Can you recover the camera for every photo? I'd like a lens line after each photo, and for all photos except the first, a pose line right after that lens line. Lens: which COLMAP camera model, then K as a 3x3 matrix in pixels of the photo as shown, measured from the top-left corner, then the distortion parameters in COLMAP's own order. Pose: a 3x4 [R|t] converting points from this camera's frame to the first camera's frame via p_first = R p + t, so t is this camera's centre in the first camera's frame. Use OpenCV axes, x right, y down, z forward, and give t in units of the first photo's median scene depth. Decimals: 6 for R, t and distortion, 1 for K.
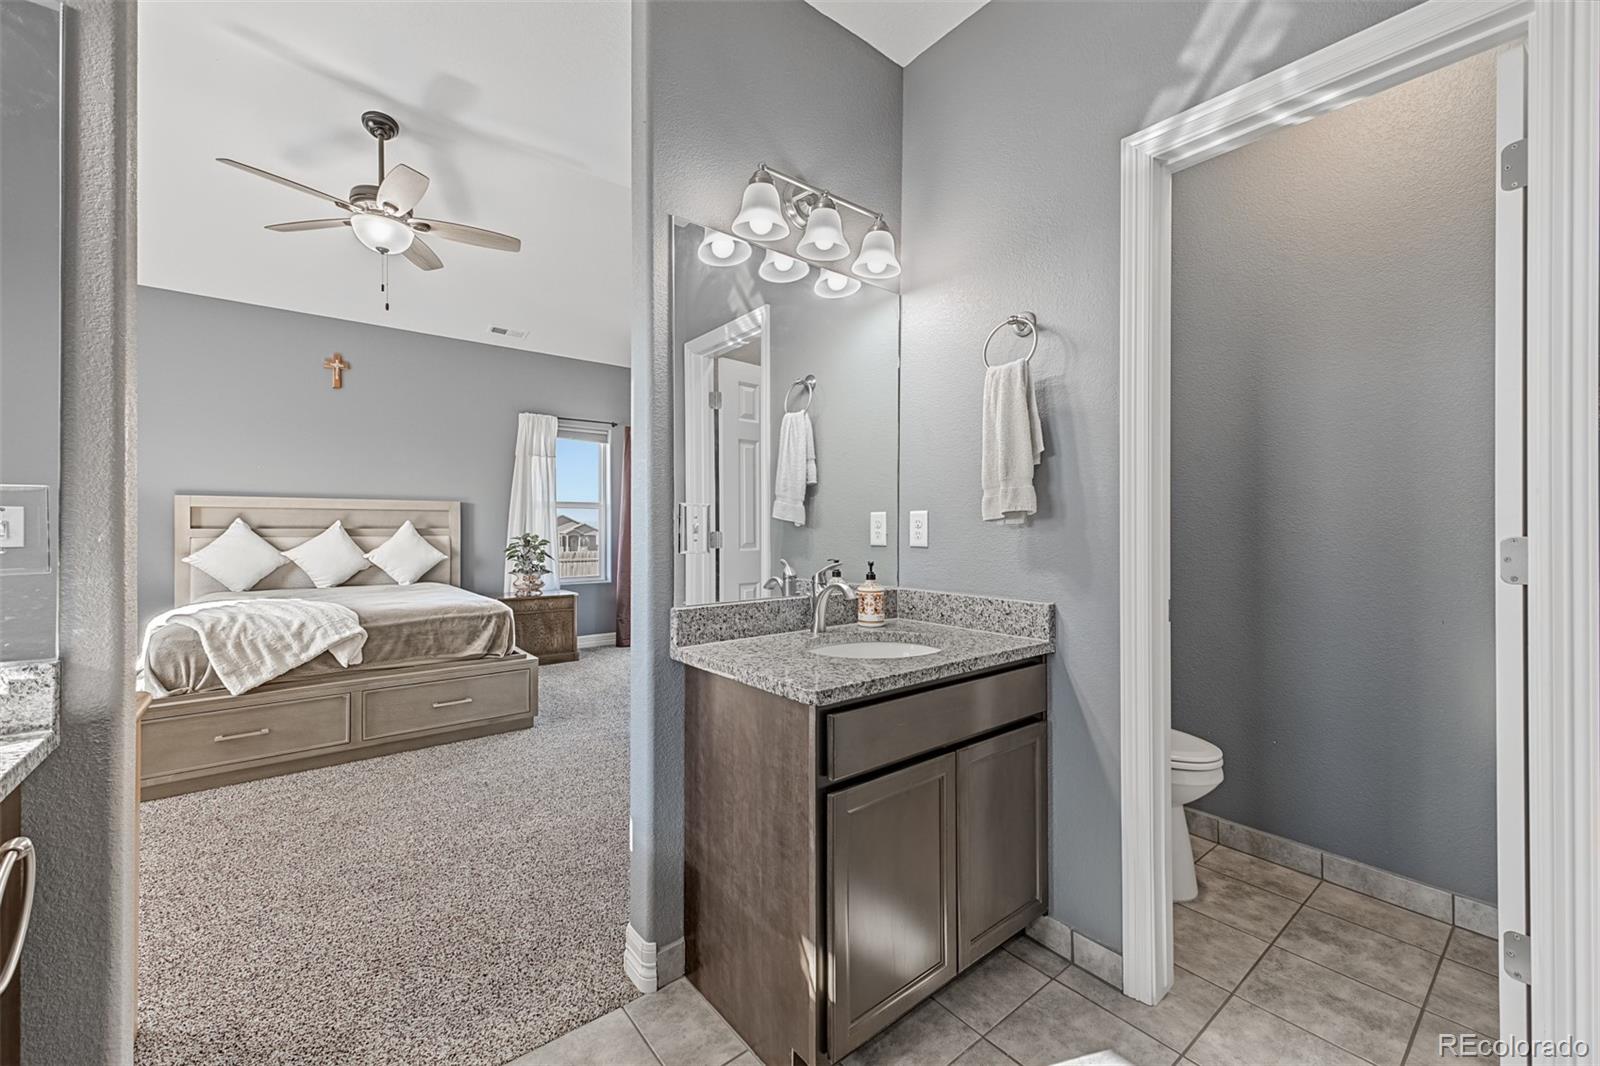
lens RADIAL K [[636.5, 0, 804.3], [0, 636.5, 523.9], [0, 0, 1]] dist [0.019905, -0.006817]
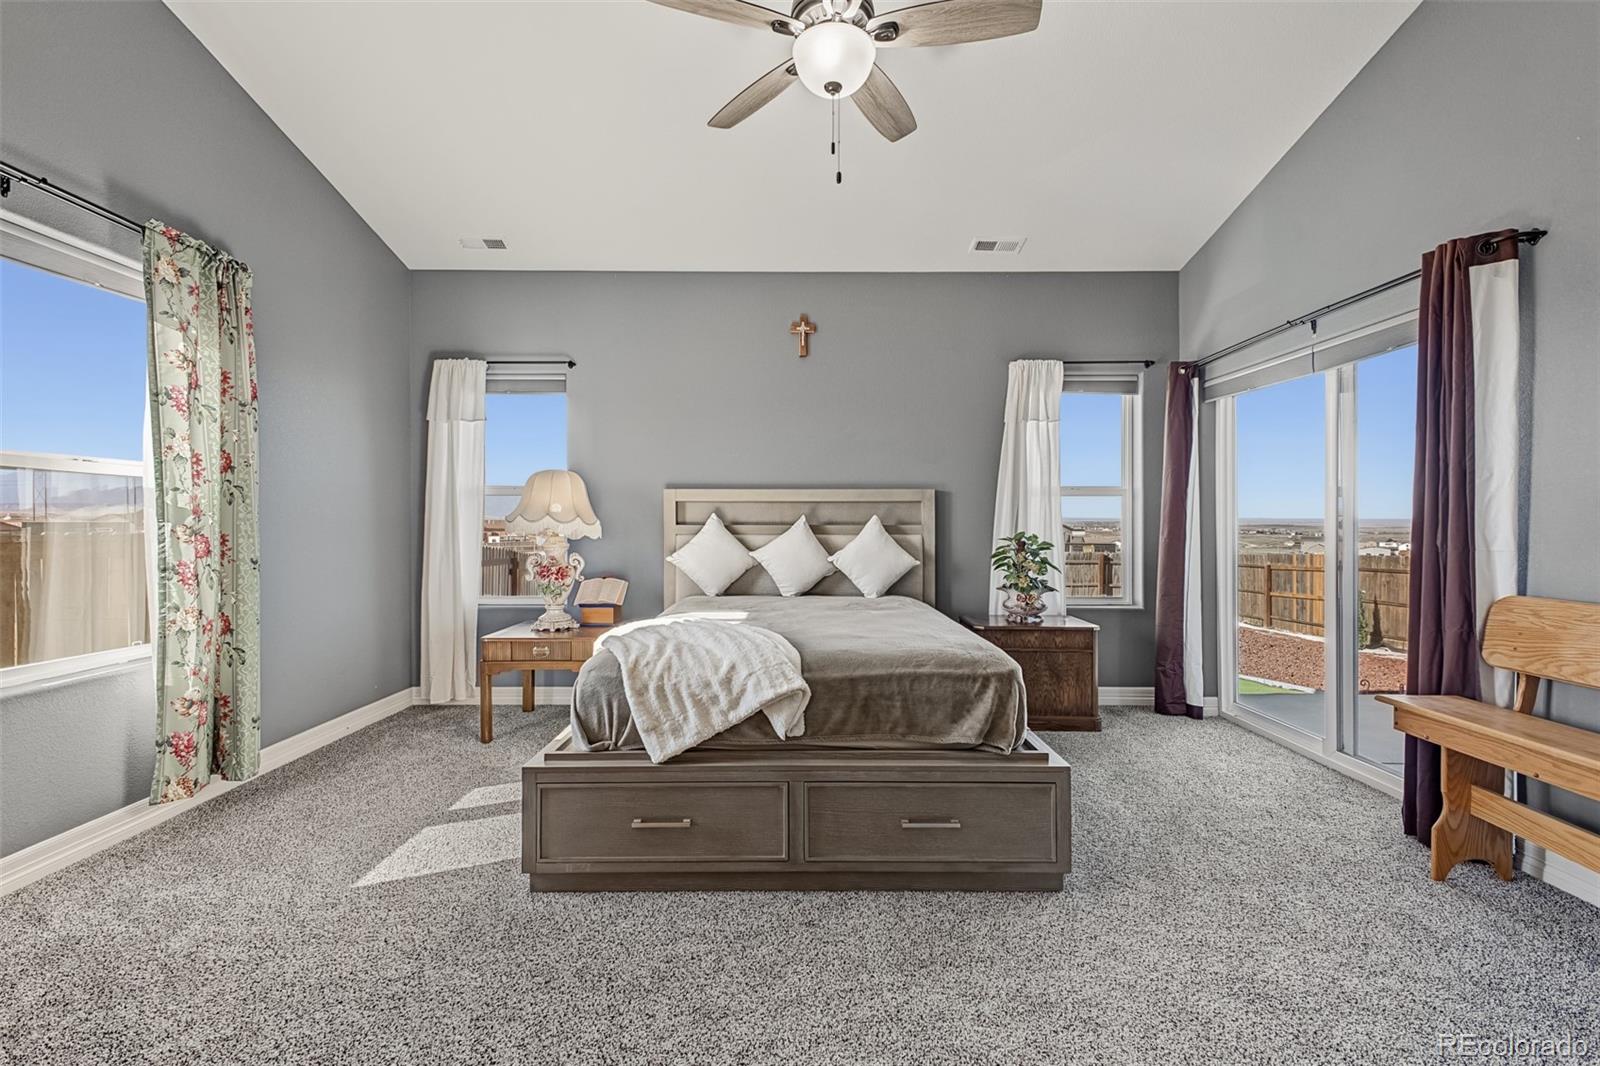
lens RADIAL K [[687.5, 0, 798.9], [0, 687.5, 525.8], [0, 0, 1]] dist [0.015599, -0.004862]
pose [[0.776794, 0.001484, -0.629754, -0.257157], [0.003125, 0.999976, 0.006211, 0.004394], [0.629748, -0.006793, 0.776770, 0.456522]]
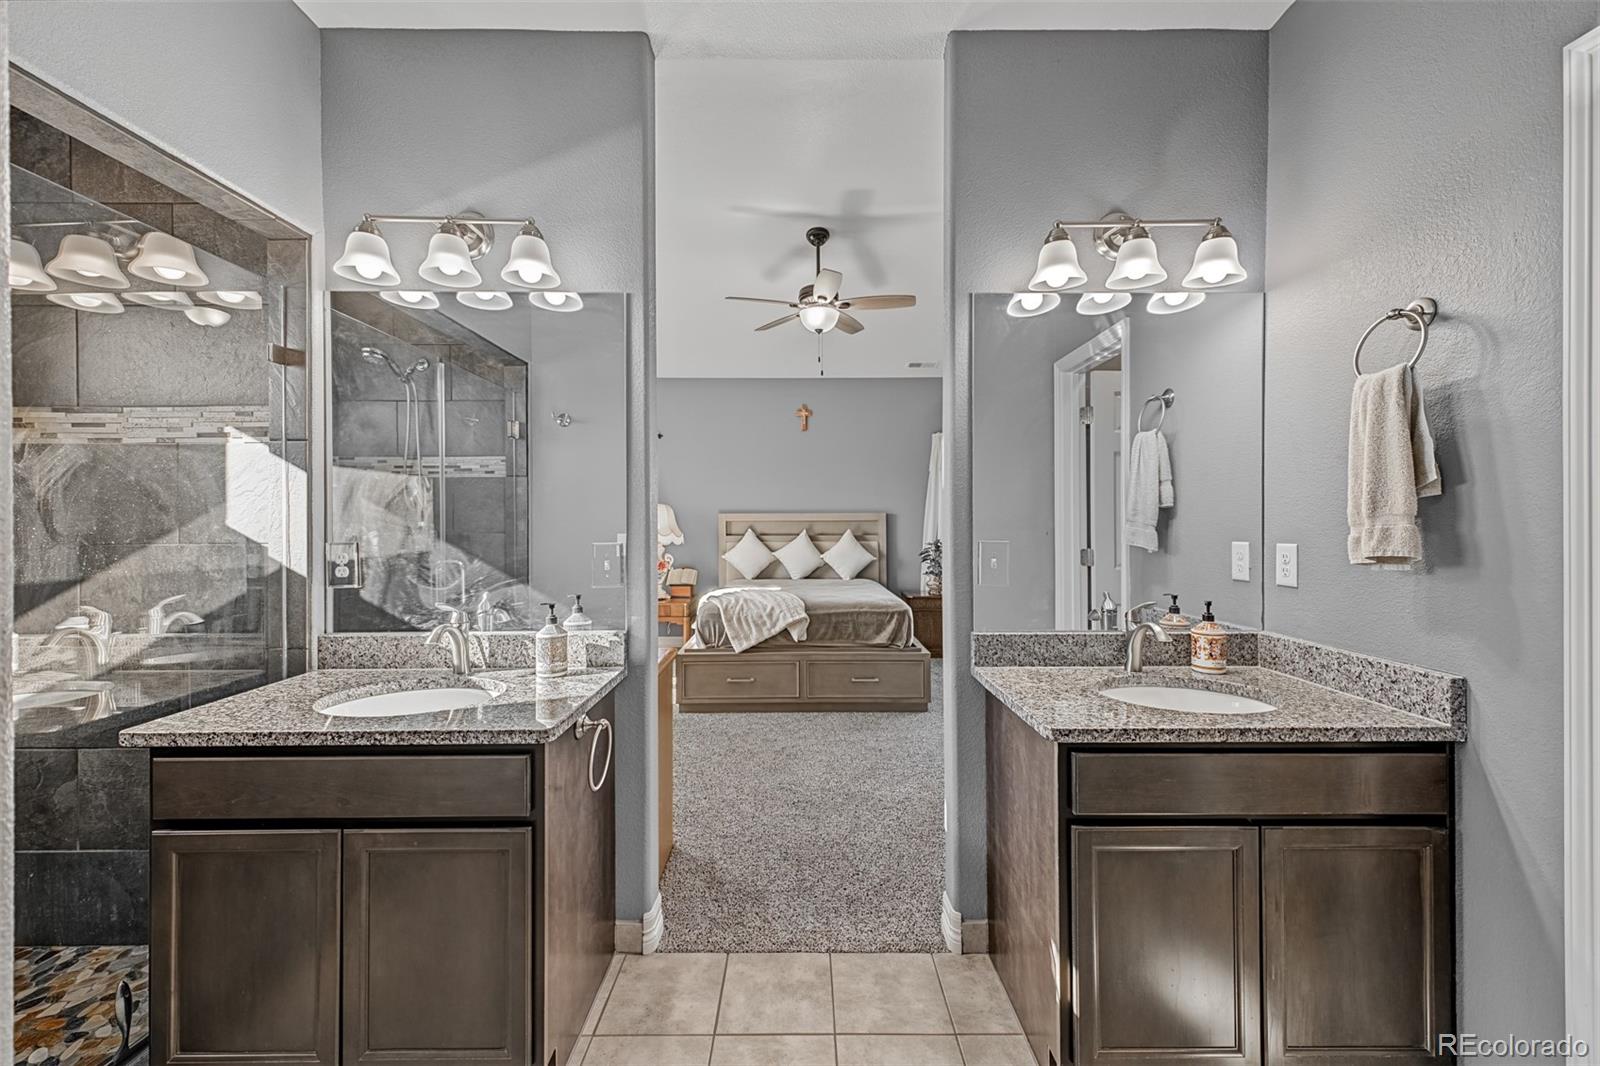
lens RADIAL K [[636.5, 0, 800.3], [0, 636.5, 520.0], [0, 0, 1]] dist [0.019905, -0.006817]
pose [[0.778401, -0.004498, -0.627751, 0.142009], [0.007122, 0.999973, 0.001666, -0.038798], [0.627727, -0.005768, 0.778412, -0.051680]]
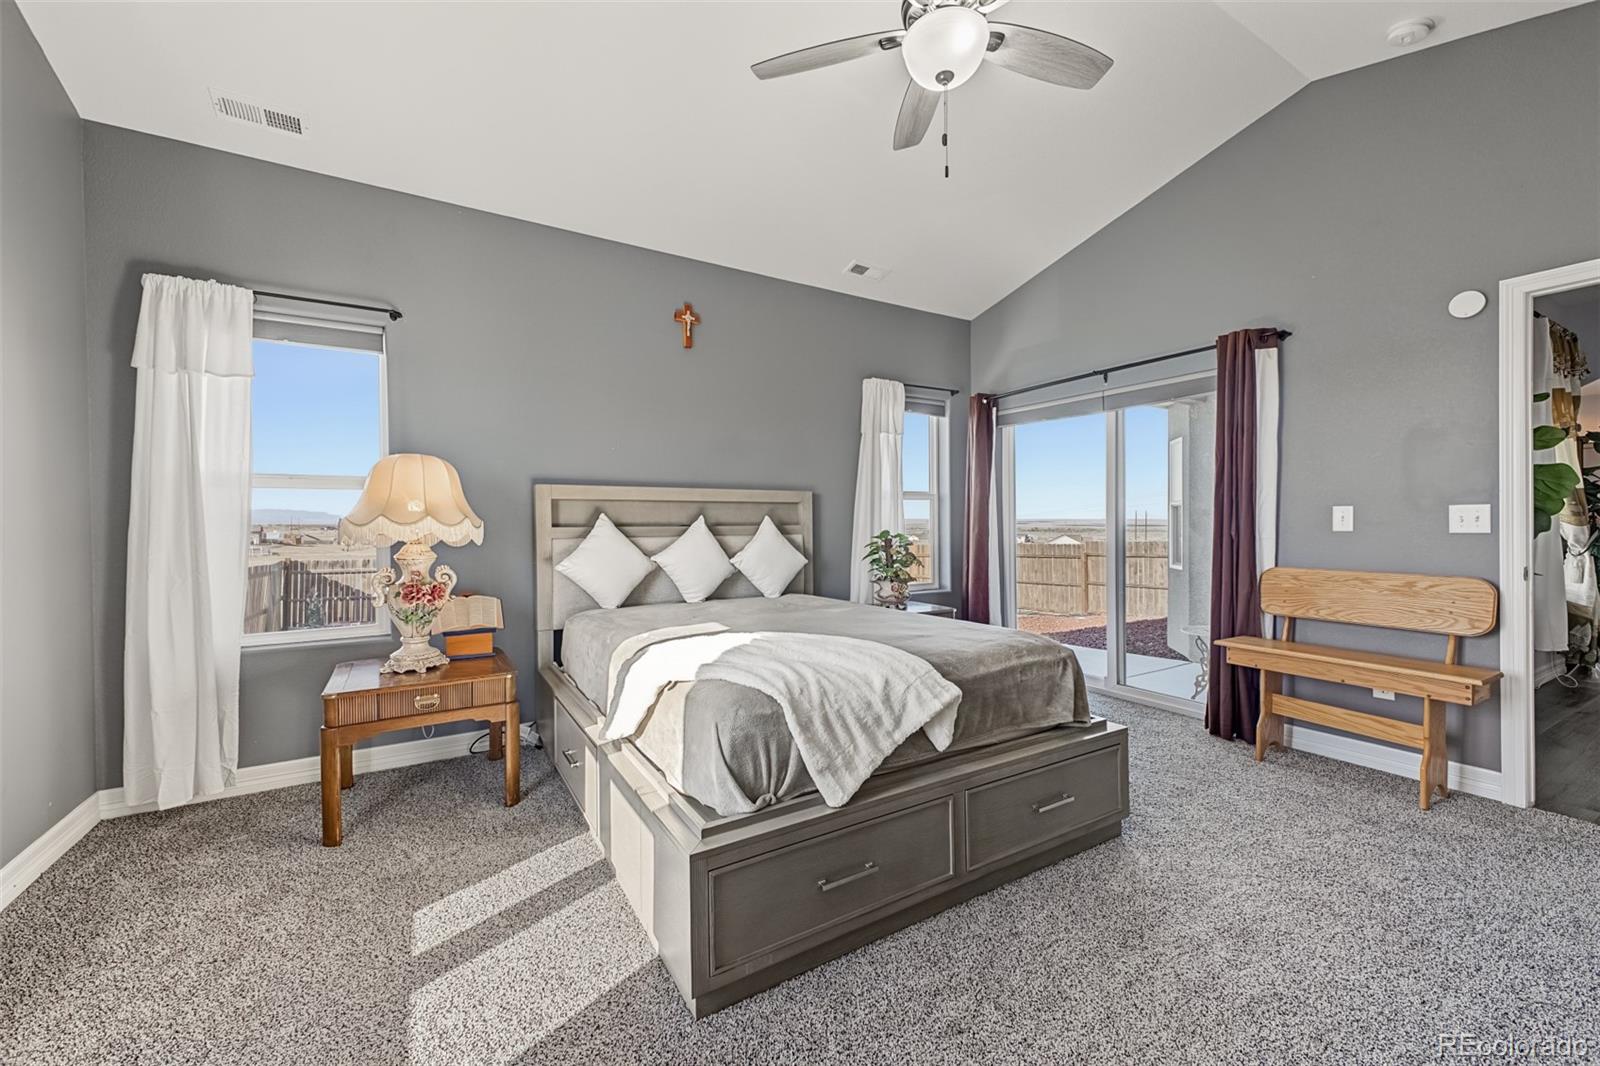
lens RADIAL K [[636.5, 0, 801.8], [0, 636.5, 528.4], [0, 0, 1]] dist [0.019905, -0.006817]
pose [[0.990646, -0.007787, -0.136236, -0.730345], [0.009425, 0.999891, 0.011382, 0.003571], [0.136132, -0.012559, 0.990611, 0.368700]]
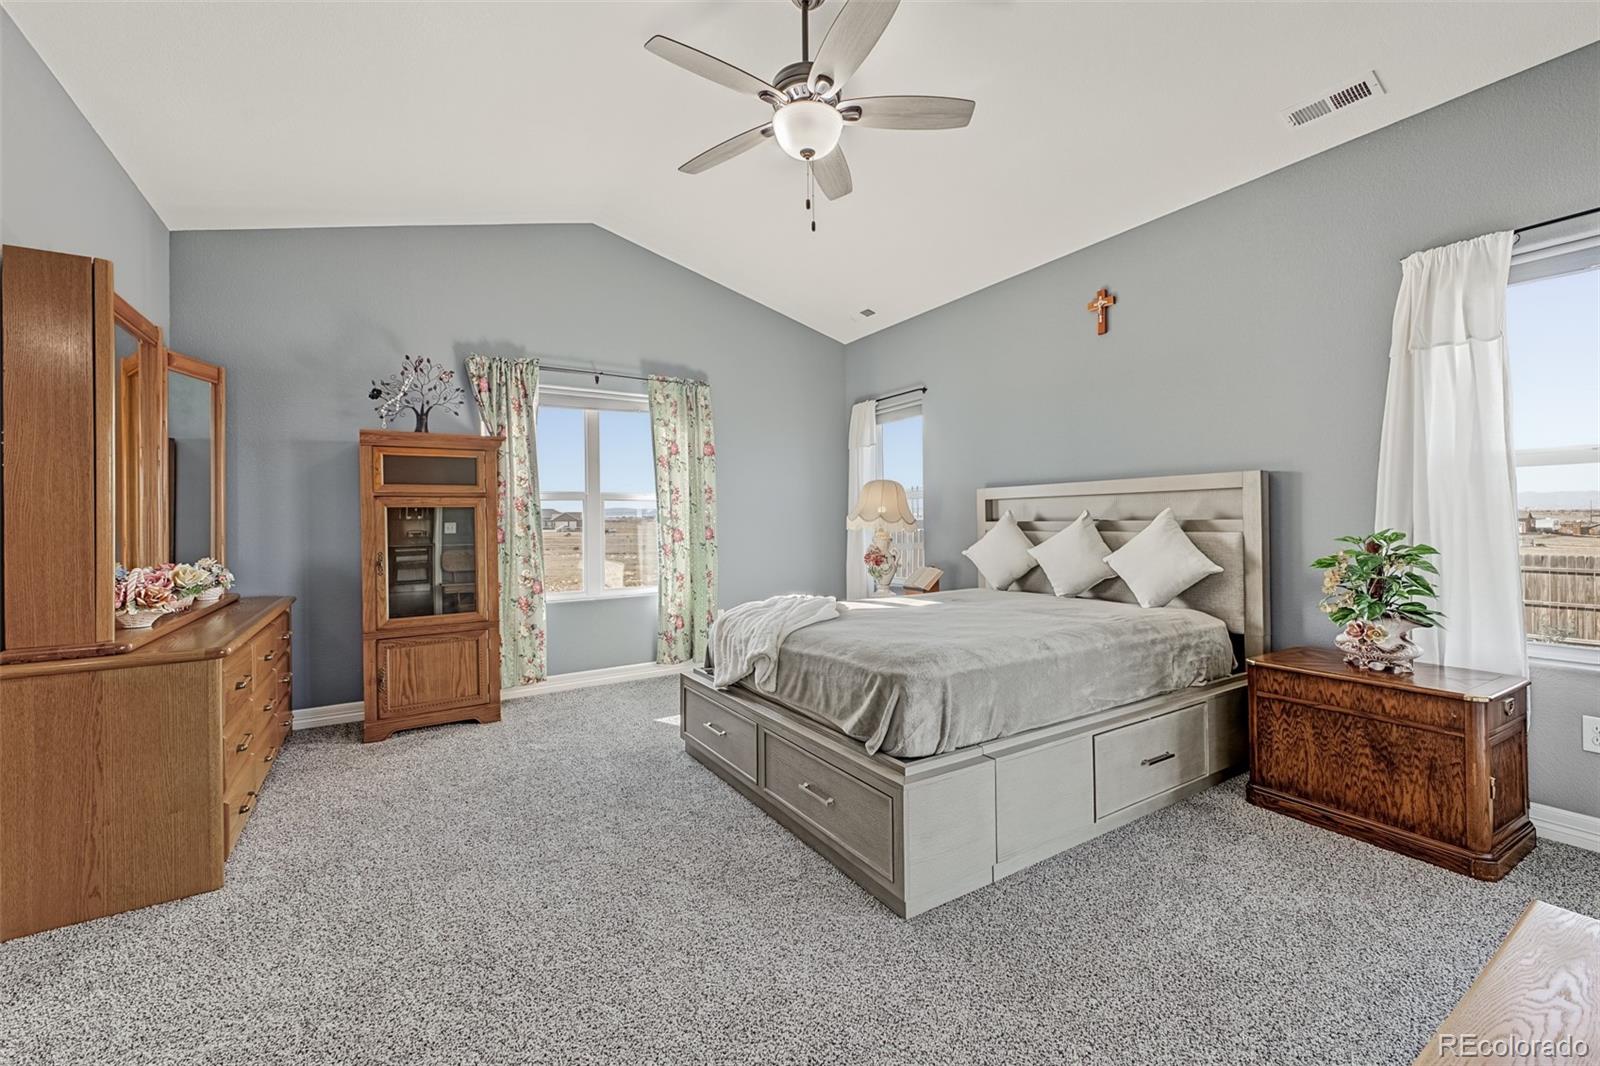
lens RADIAL K [[636.5, 0, 803.8], [0, 636.5, 522.9], [0, 0, 1]] dist [0.019905, -0.006817]
pose [[-0.114493, 0.000265, -0.993424, 0.087562], [0.015207, 0.999883, -0.001486, 0.008965], [0.993308, -0.015278, -0.114483, 1.104553]]
